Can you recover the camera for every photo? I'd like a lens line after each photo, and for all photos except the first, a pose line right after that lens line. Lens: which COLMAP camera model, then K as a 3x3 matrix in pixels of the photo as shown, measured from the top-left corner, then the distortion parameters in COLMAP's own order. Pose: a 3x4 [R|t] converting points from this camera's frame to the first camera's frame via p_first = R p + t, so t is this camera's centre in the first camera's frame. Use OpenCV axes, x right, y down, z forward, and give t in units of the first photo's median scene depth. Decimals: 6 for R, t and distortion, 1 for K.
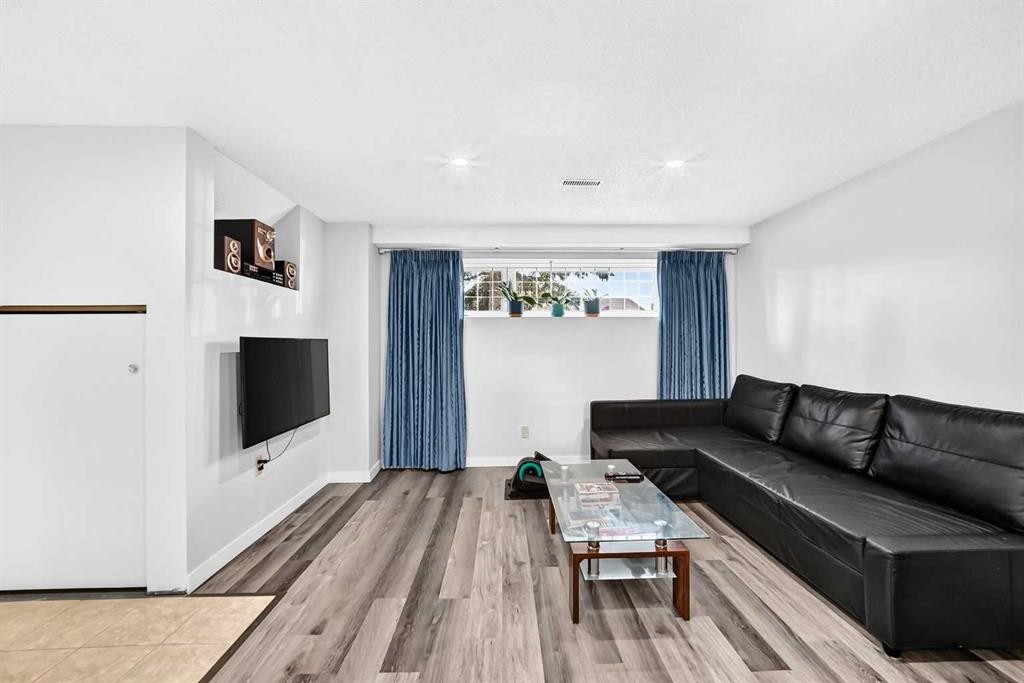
lens RADIAL K [[392.9, 0, 517.4], [0, 392.9, 340.9], [0, 0, 1]] dist [-0.016620, 0.003284]
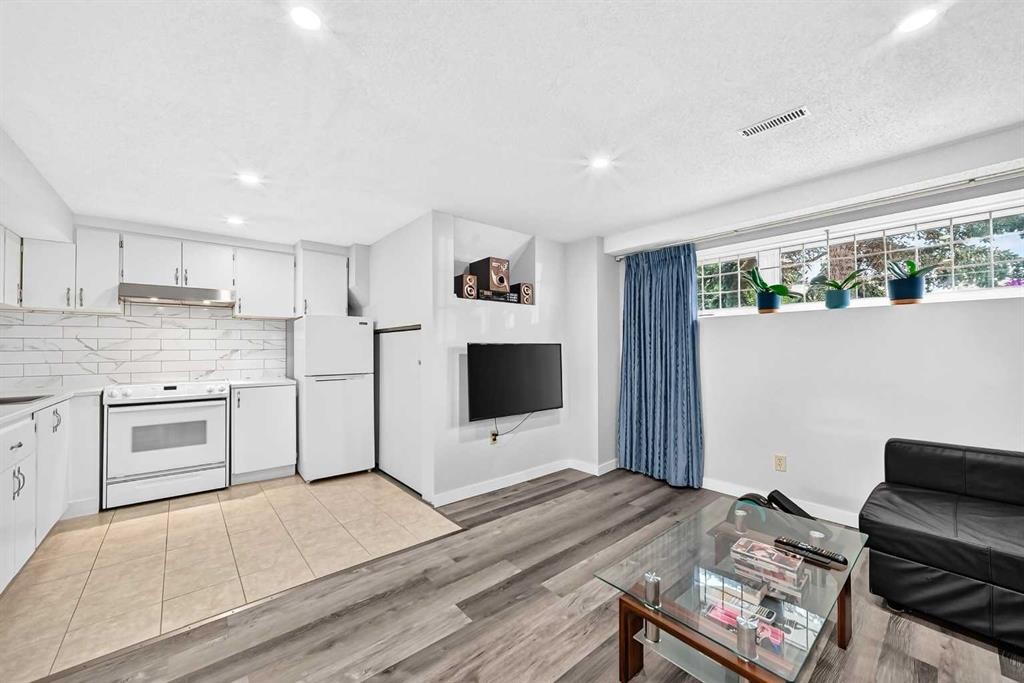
lens RADIAL K [[392.9, 0, 518.7], [0, 392.9, 345.2], [0, 0, 1]] dist [-0.016620, 0.003284]
pose [[0.626193, -0.003447, -0.779660, 0.445254], [0.007452, 0.999971, 0.001564, -0.003225], [0.779632, -0.006790, 0.626201, 0.204192]]
